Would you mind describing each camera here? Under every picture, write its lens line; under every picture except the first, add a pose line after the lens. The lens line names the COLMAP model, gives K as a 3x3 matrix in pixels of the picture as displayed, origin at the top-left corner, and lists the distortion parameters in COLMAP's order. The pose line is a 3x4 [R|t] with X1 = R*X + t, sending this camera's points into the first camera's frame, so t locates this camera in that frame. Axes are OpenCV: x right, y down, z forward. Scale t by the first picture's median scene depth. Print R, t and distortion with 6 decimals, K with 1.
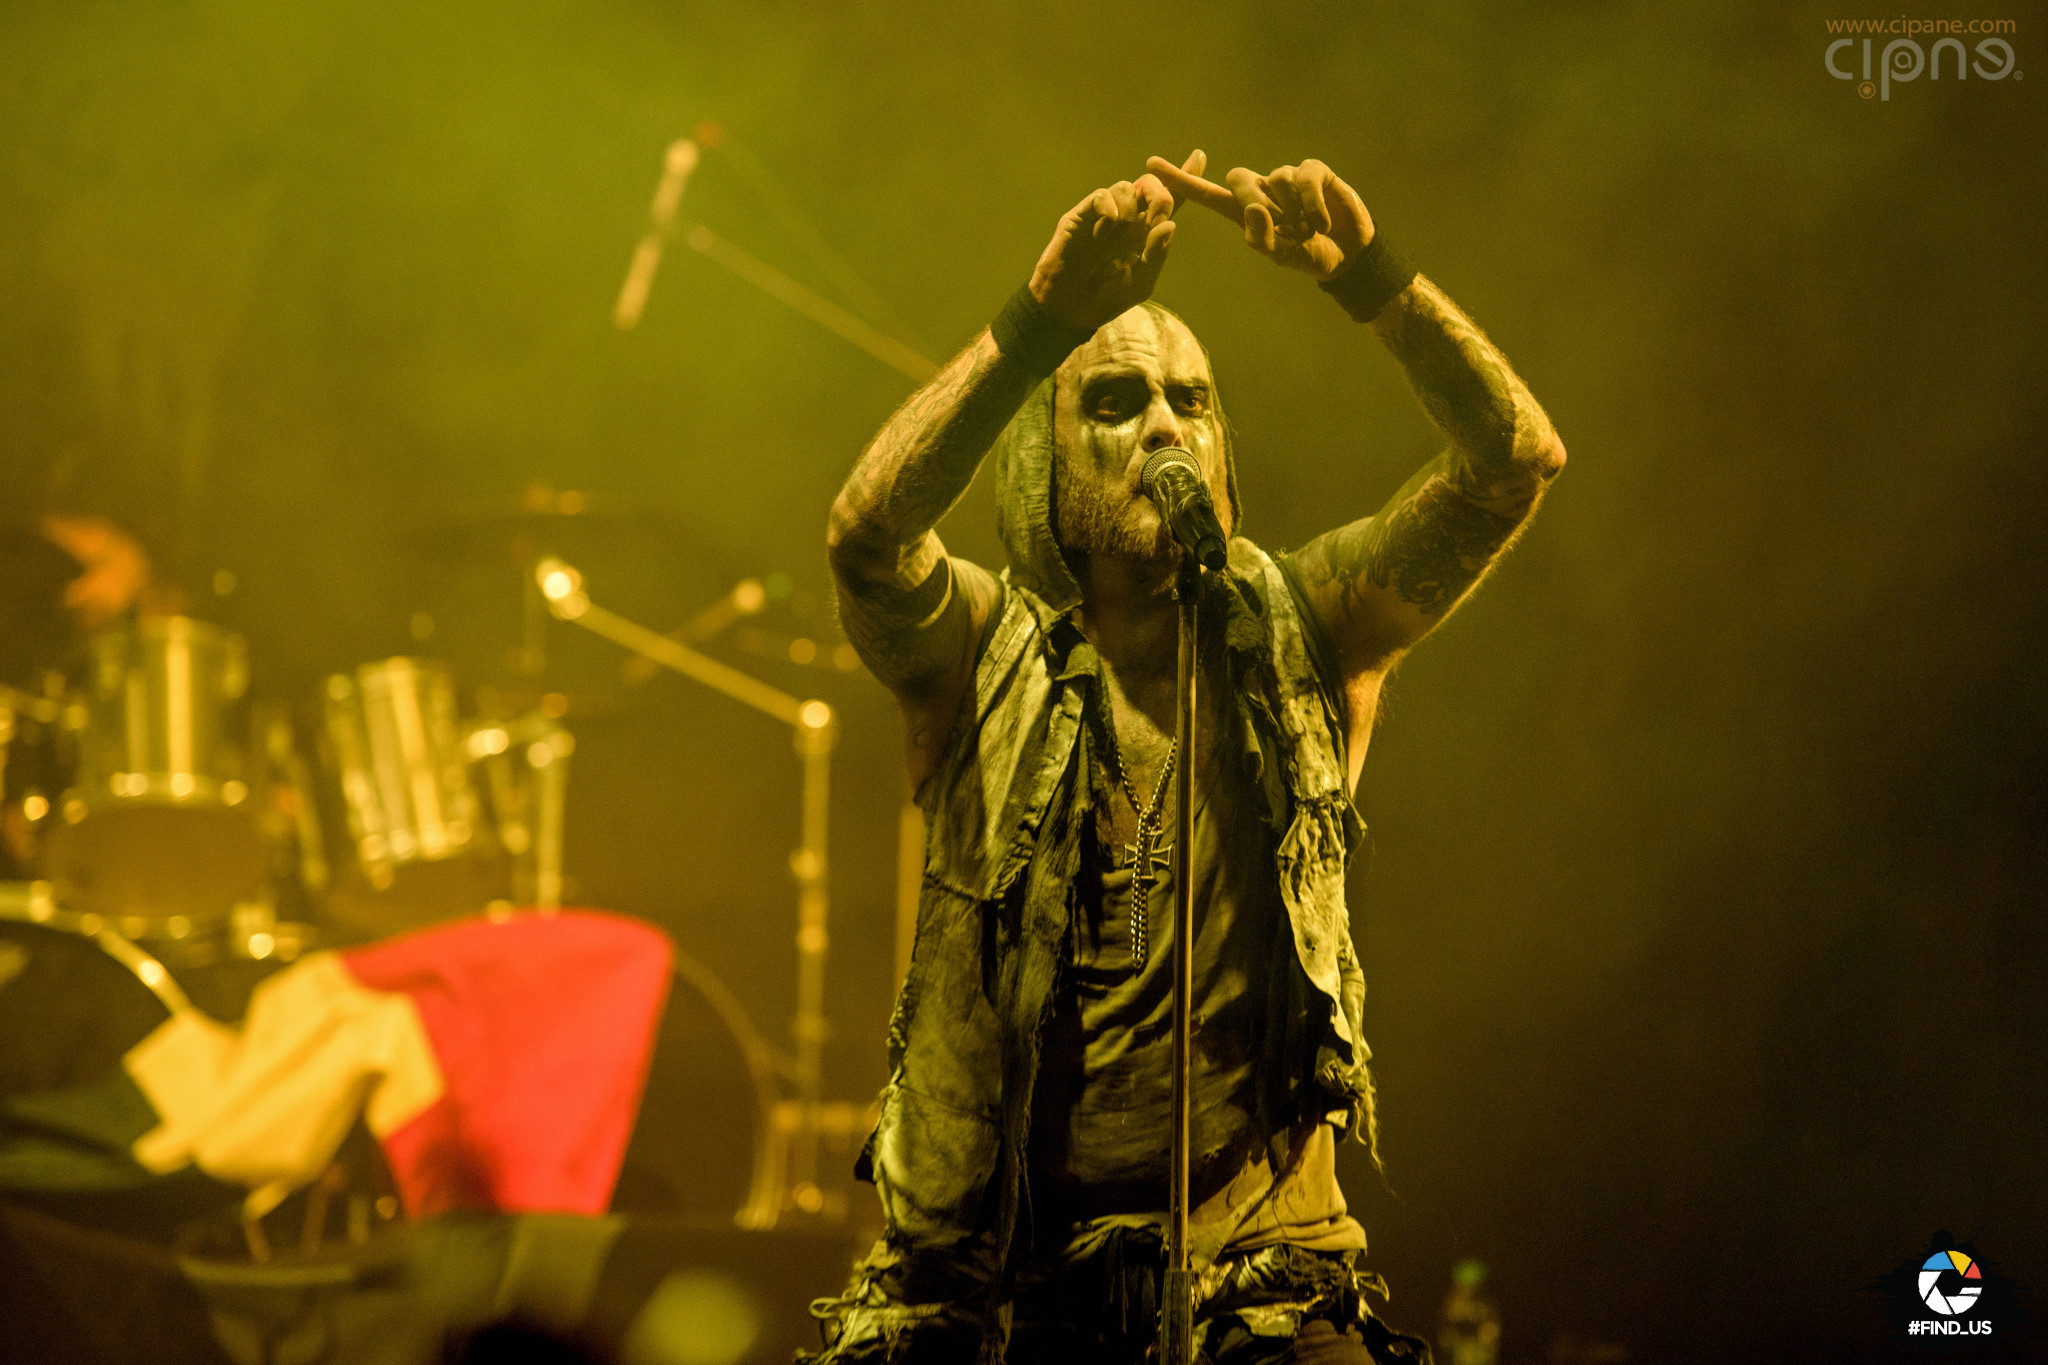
lens RADIAL K [[8317.3, 0, 1067.2], [0, 8317.3, 686.8], [0, 0, 1]] dist [3.429634, 1.113798]
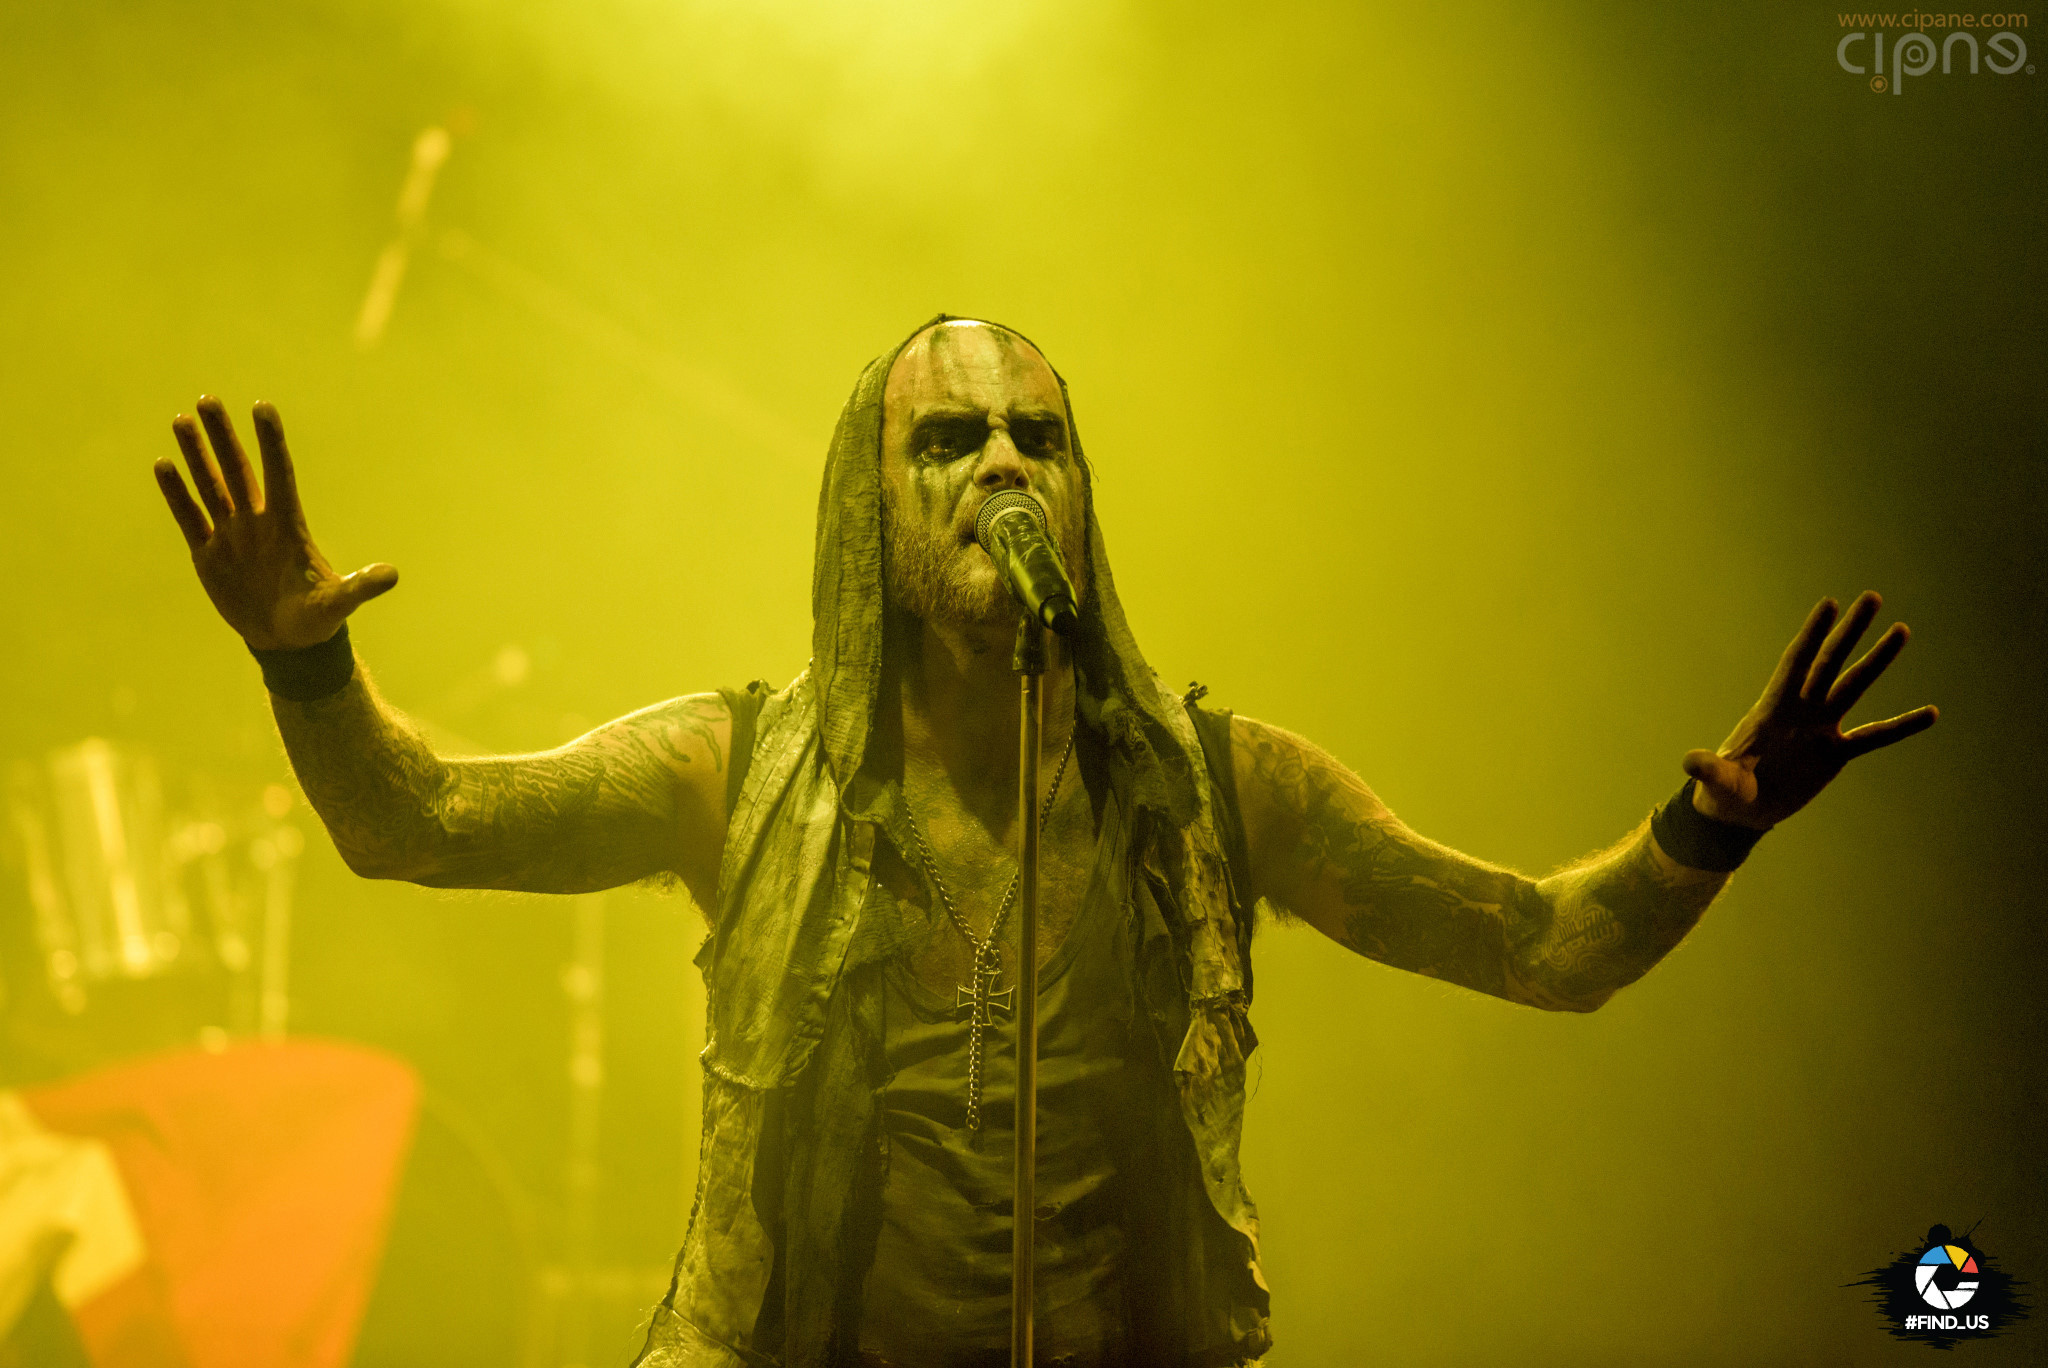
lens RADIAL K [[12176.5, 0, 1024.0], [0, 12176.5, 684.0], [0, 0, 1]] dist [2.983149, -1.654985]
pose [[0.999906, 0.000862, 0.013684, -0.003180], [-0.000691, 0.999922, -0.012500, 0.006450], [-0.013694, 0.012489, 0.999828, -0.232549]]
